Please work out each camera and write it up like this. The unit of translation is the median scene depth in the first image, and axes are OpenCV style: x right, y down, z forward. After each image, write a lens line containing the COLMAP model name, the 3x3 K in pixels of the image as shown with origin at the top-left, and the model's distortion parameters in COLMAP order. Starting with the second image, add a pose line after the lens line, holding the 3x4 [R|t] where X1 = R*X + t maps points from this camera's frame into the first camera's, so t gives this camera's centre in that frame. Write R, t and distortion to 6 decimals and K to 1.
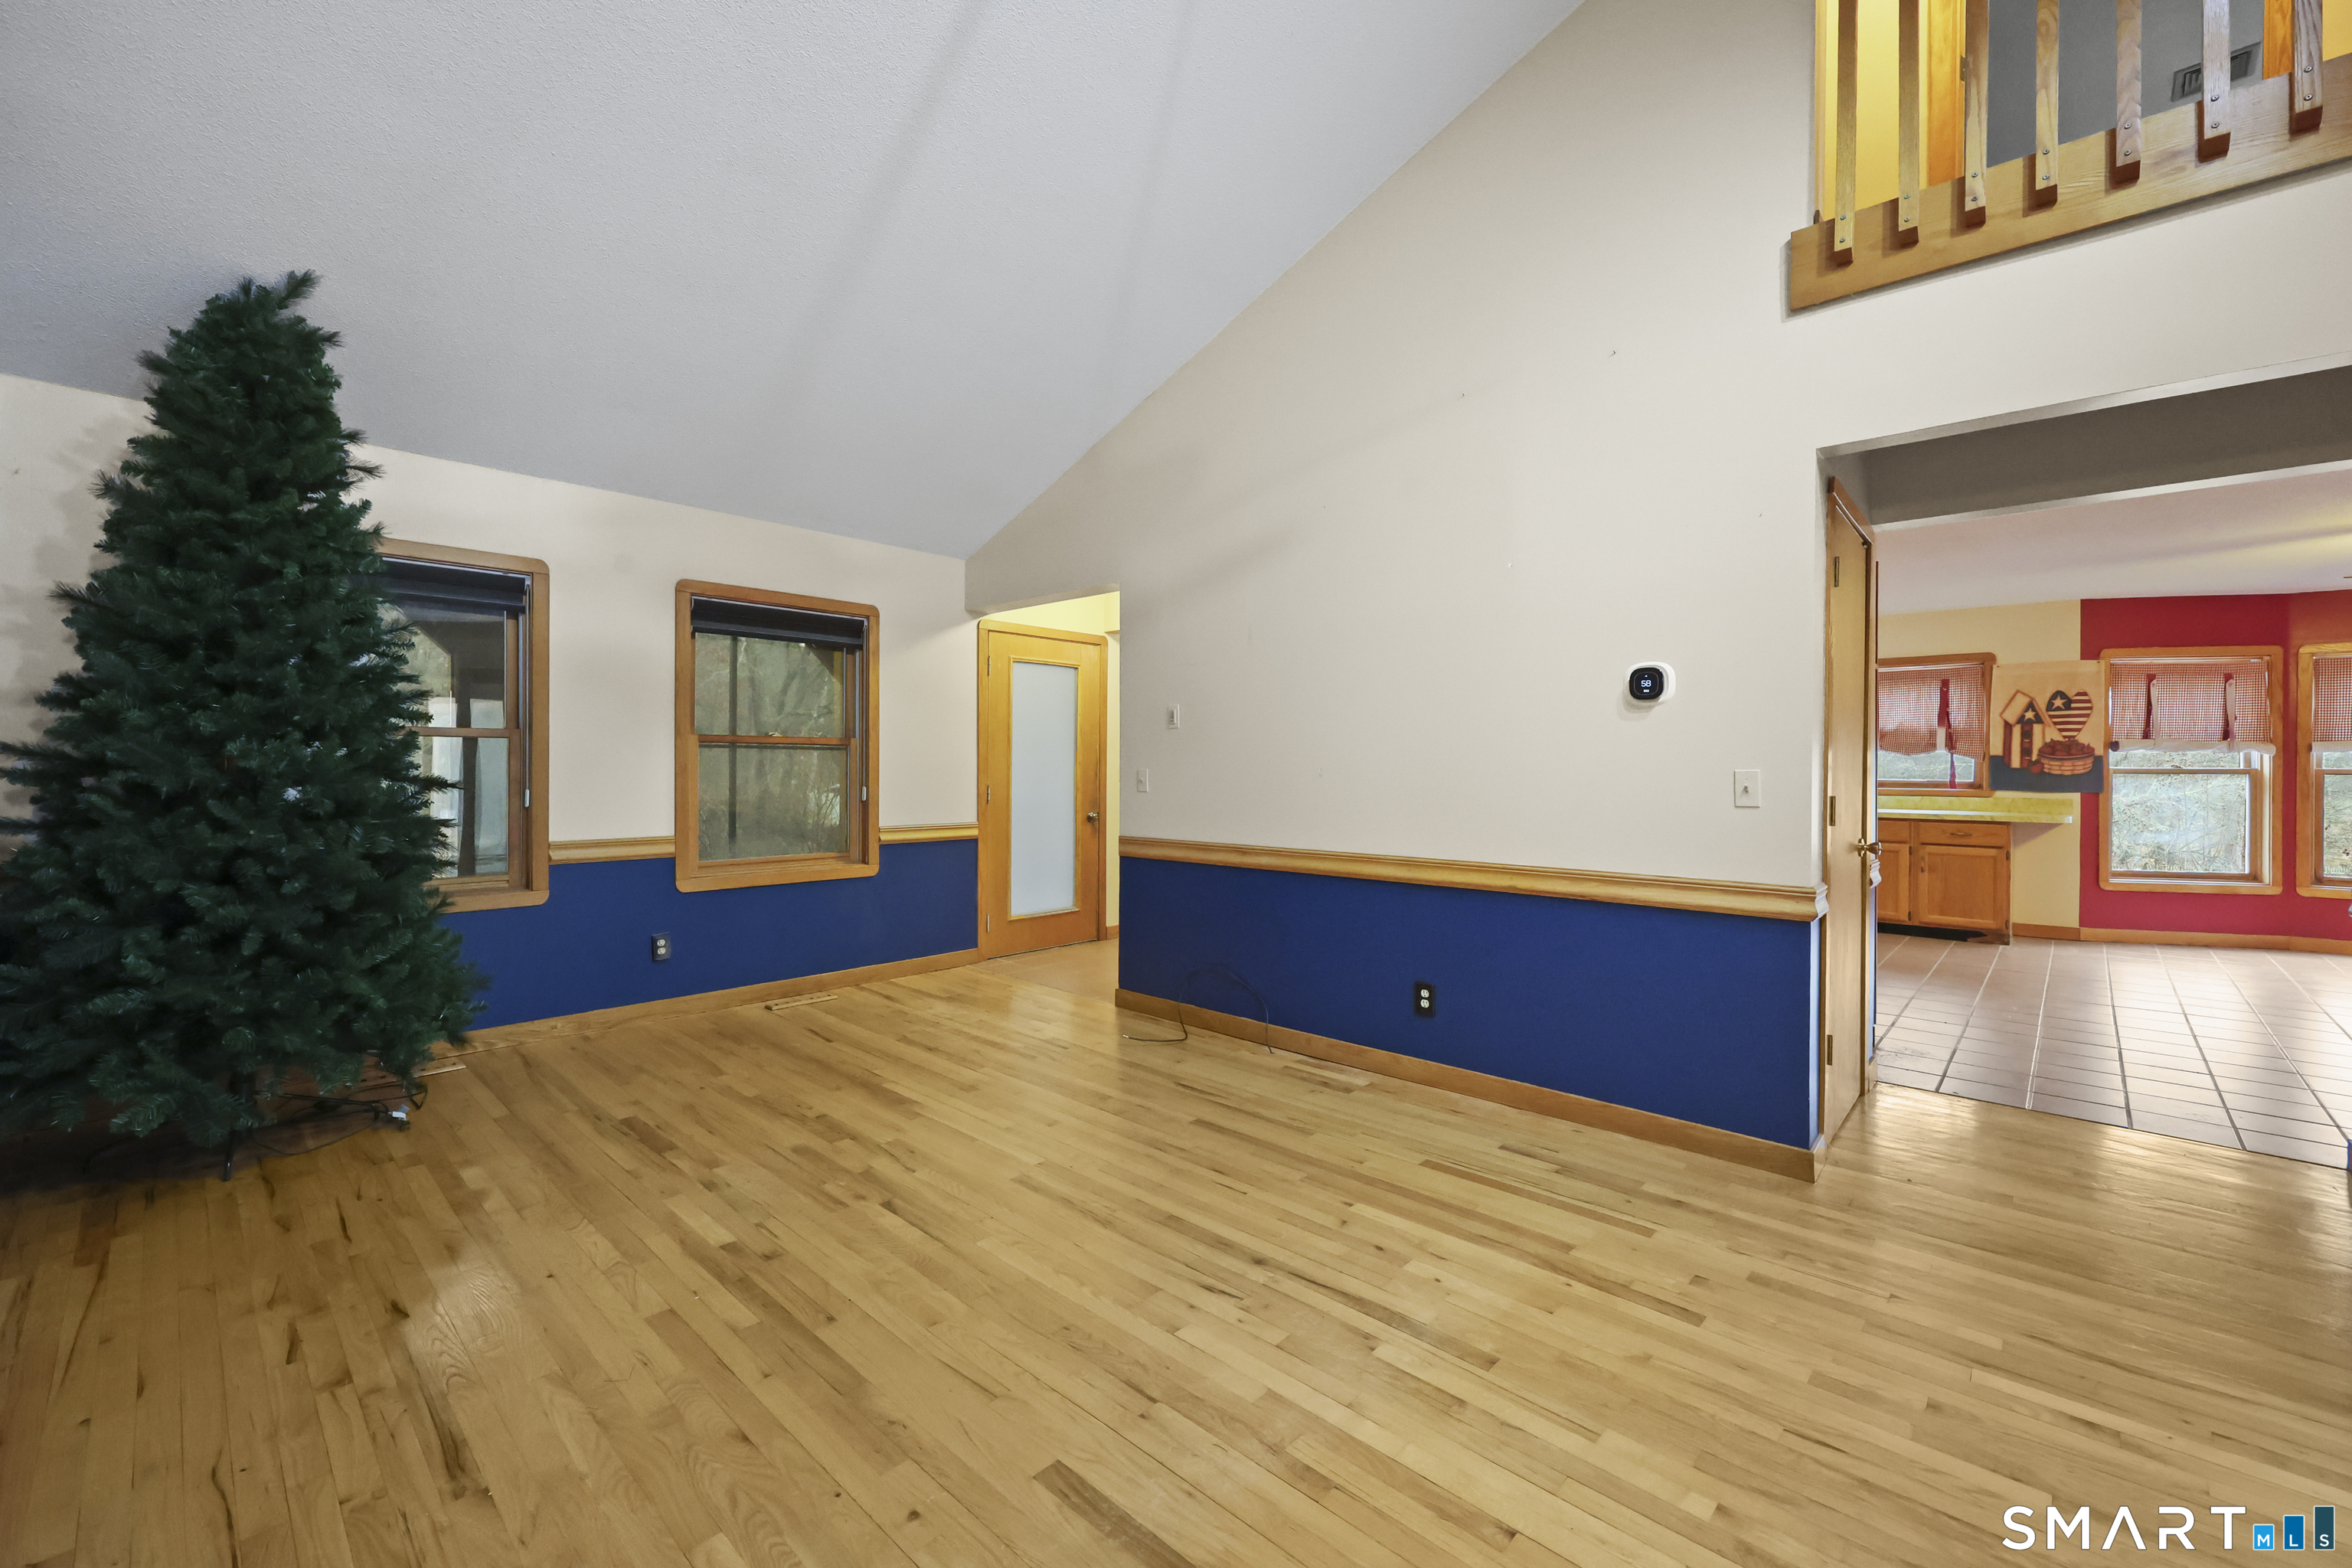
lens RADIAL K [[949.8, 0, 1189.5], [0, 949.8, 766.6], [0, 0, 1]] dist [-0.001035, 0.000007]
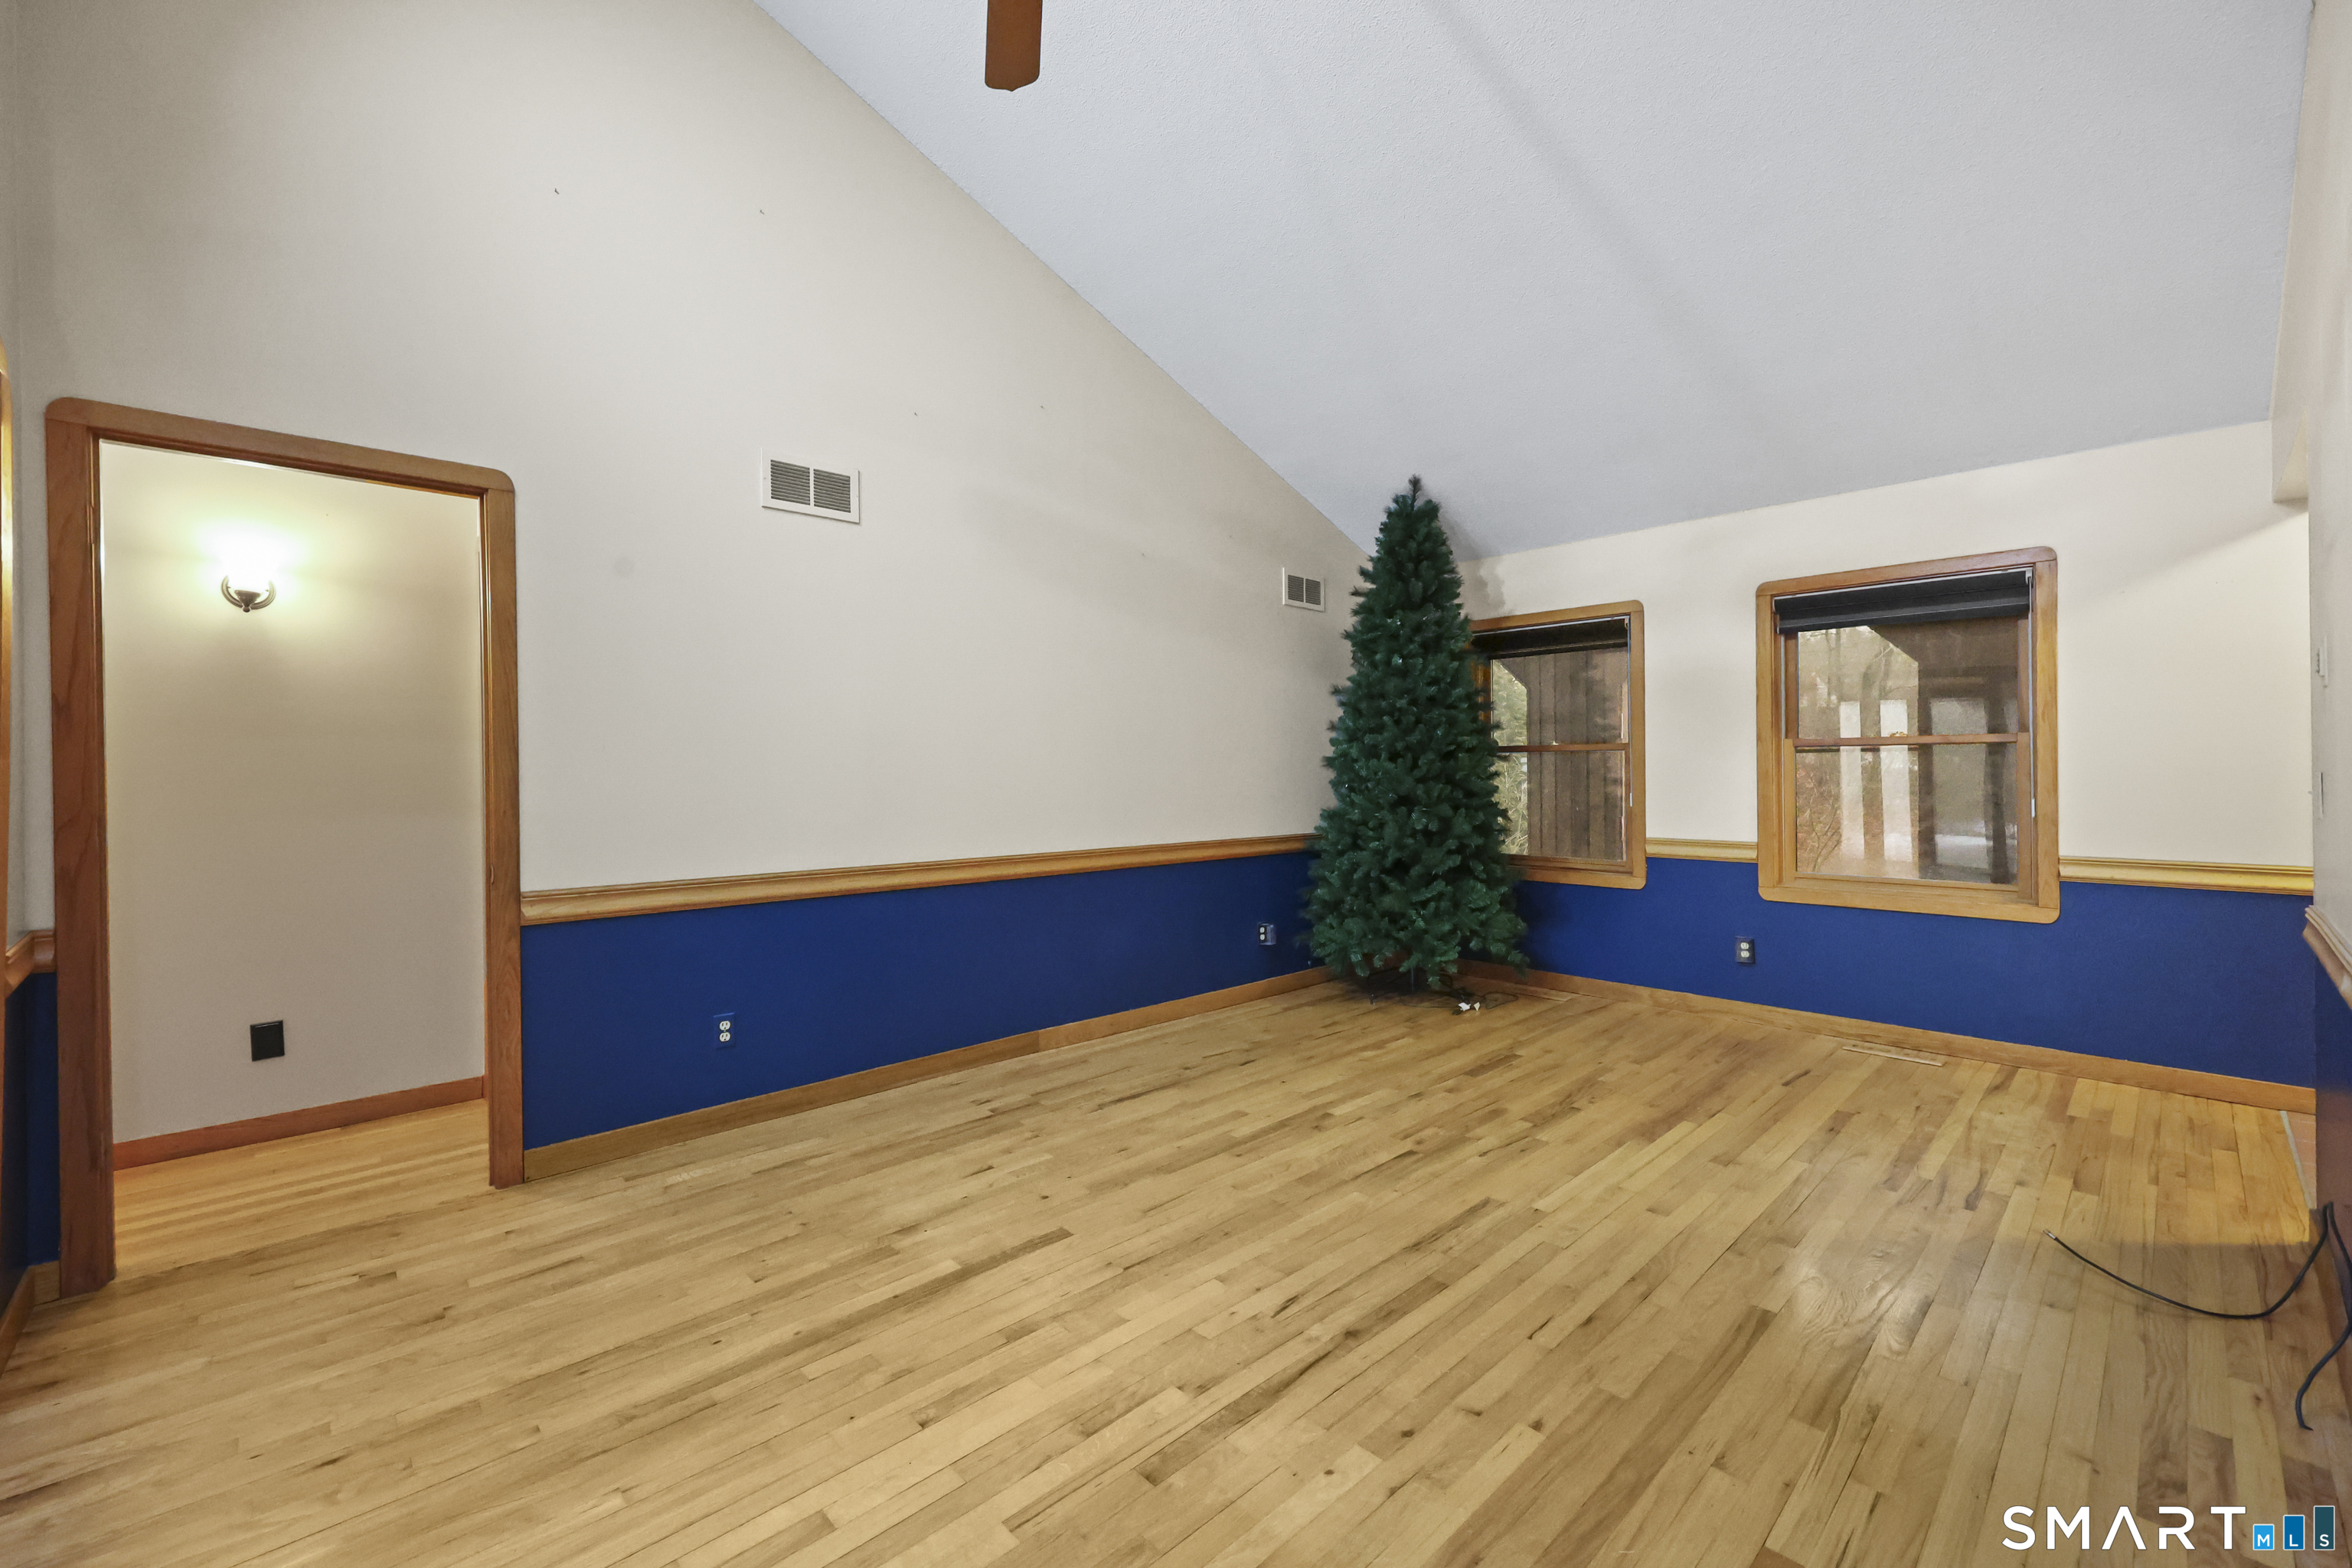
lens RADIAL K [[949.6, 0, 1176.0], [0, 949.6, 784.0], [0, 0, 1]] dist [-0.000616, 0.000199]
pose [[-0.067281, 0.006370, -0.997714, 0.739661], [0.005909, 0.999965, 0.005986, 0.004323], [0.997717, -0.005492, -0.067316, 0.694361]]
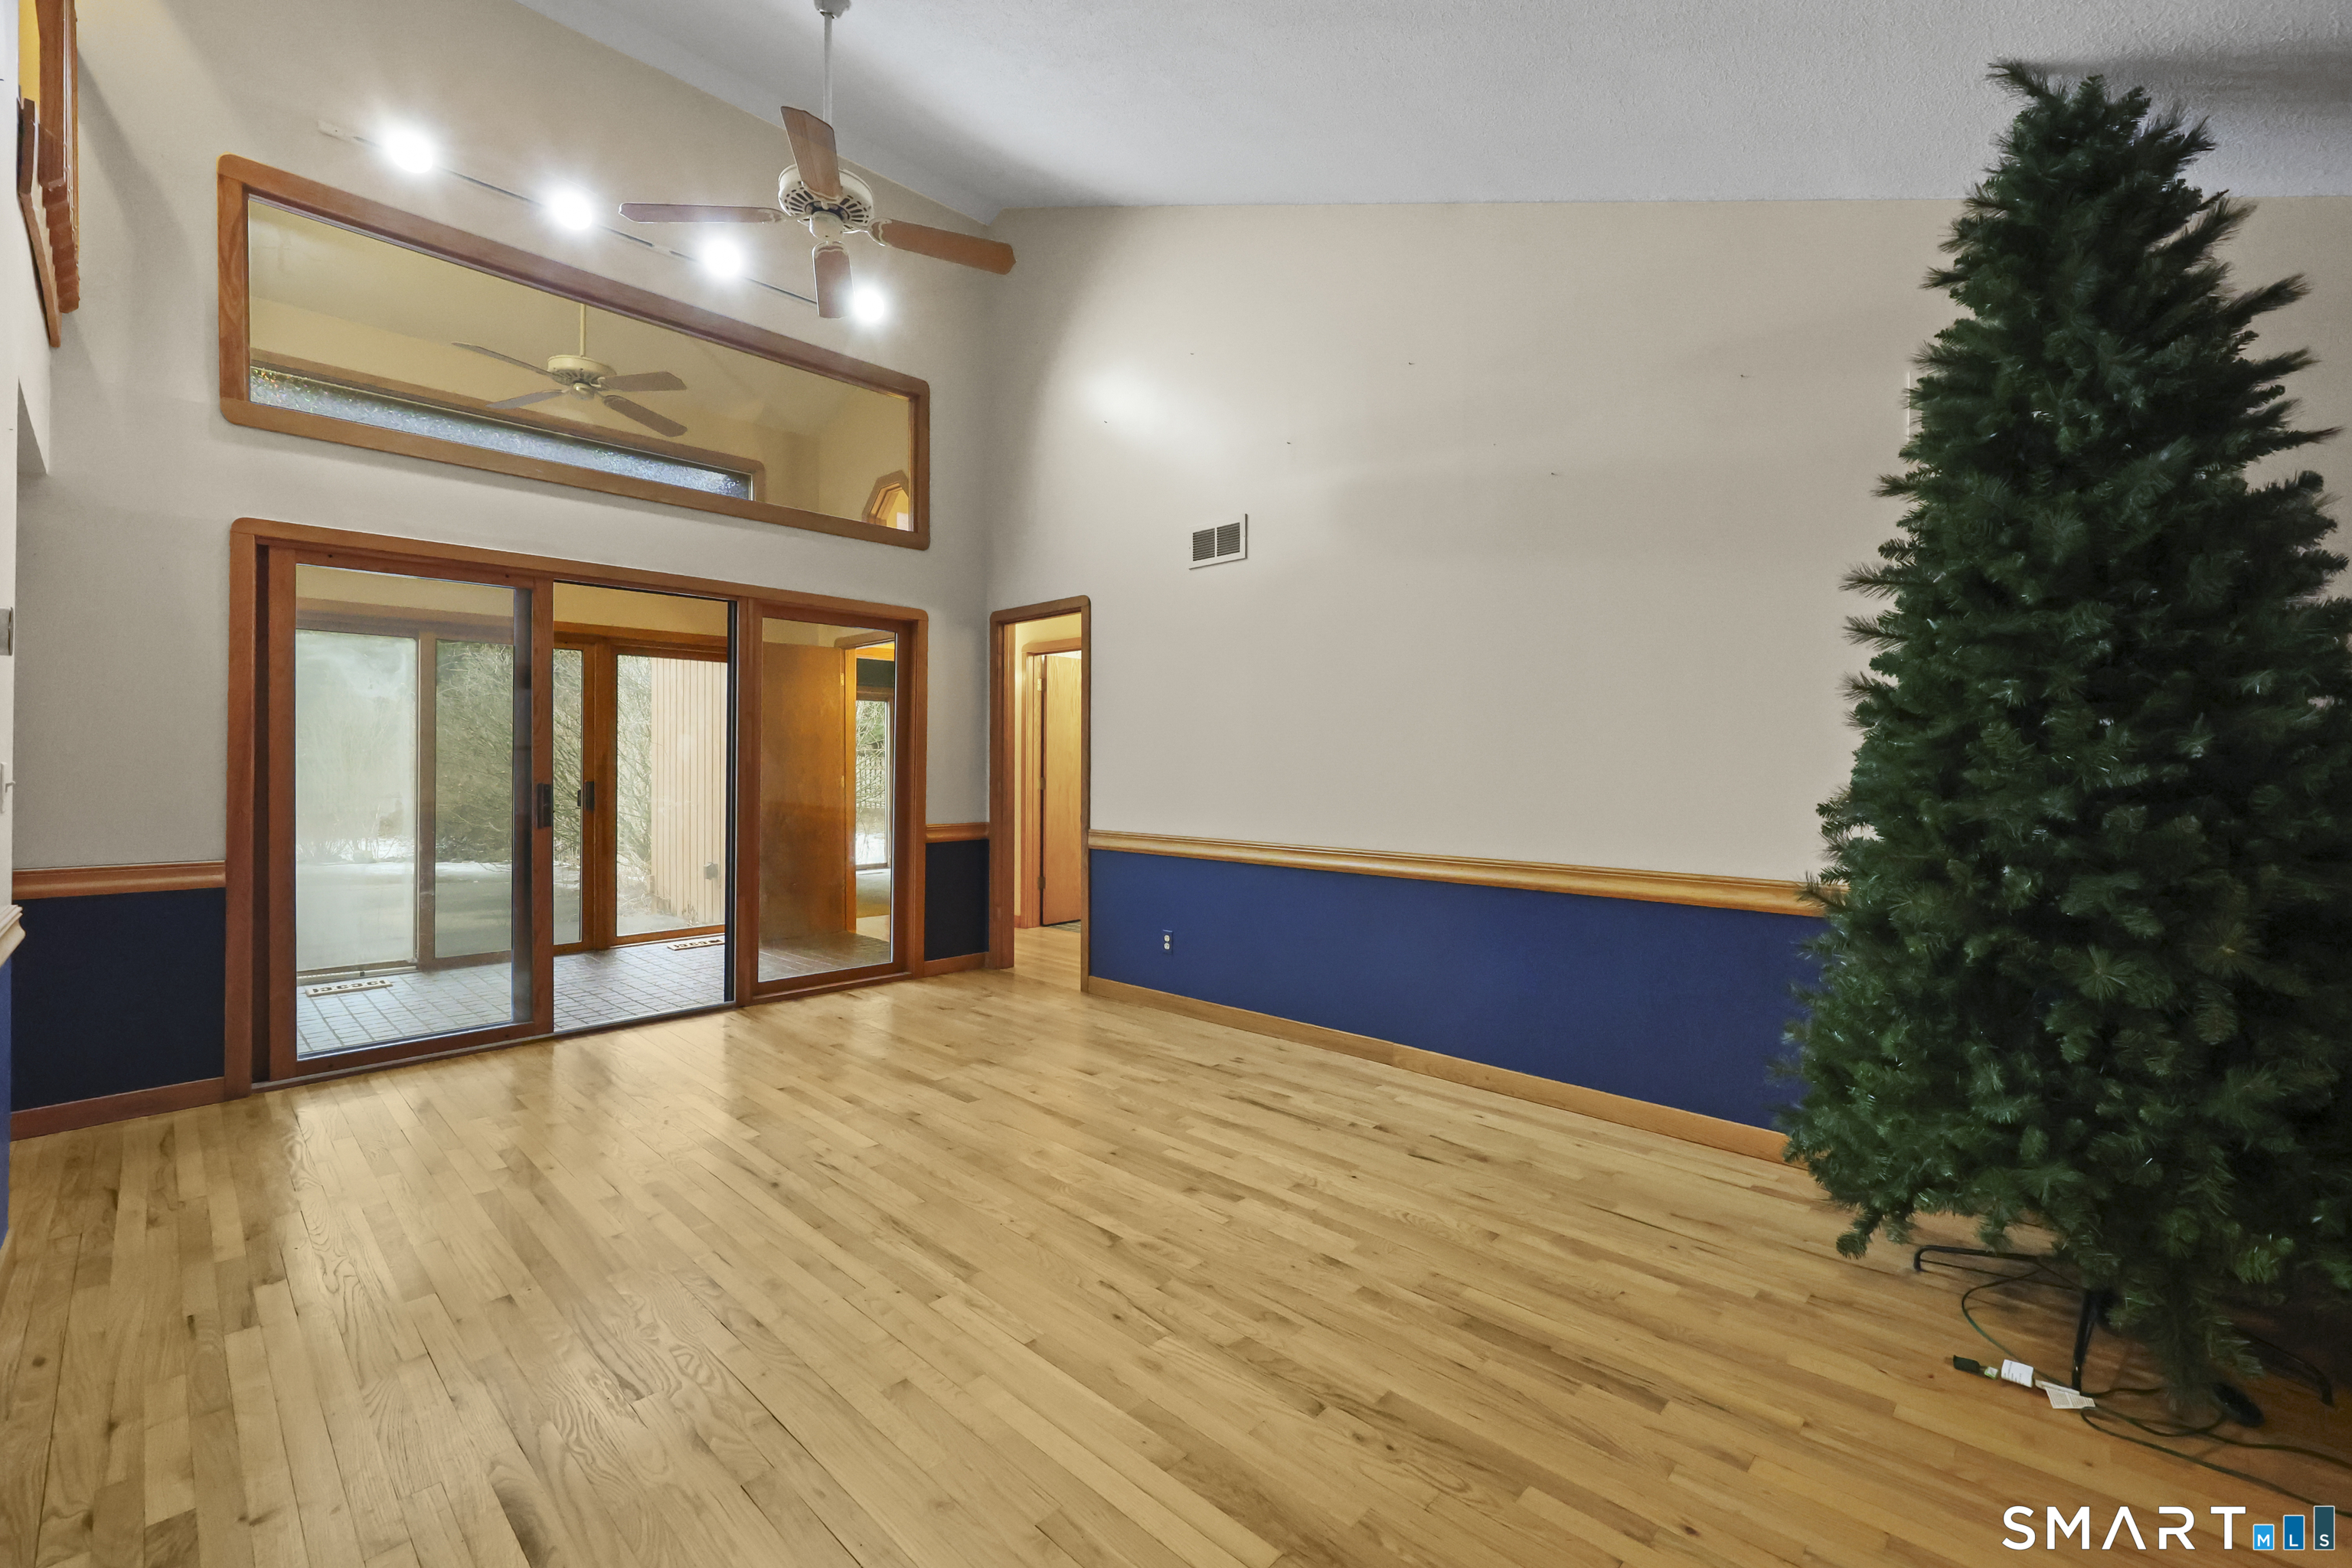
lens RADIAL K [[982.0, 0, 1201.4], [0, 982.0, 771.2], [0, 0, 1]] dist [0.001351, 0.000233]
pose [[-0.999962, -0.008220, -0.002841, -0.346344], [-0.008242, 0.999936, 0.007763, -0.003886], [0.002777, 0.007786, -0.999966, 1.709591]]
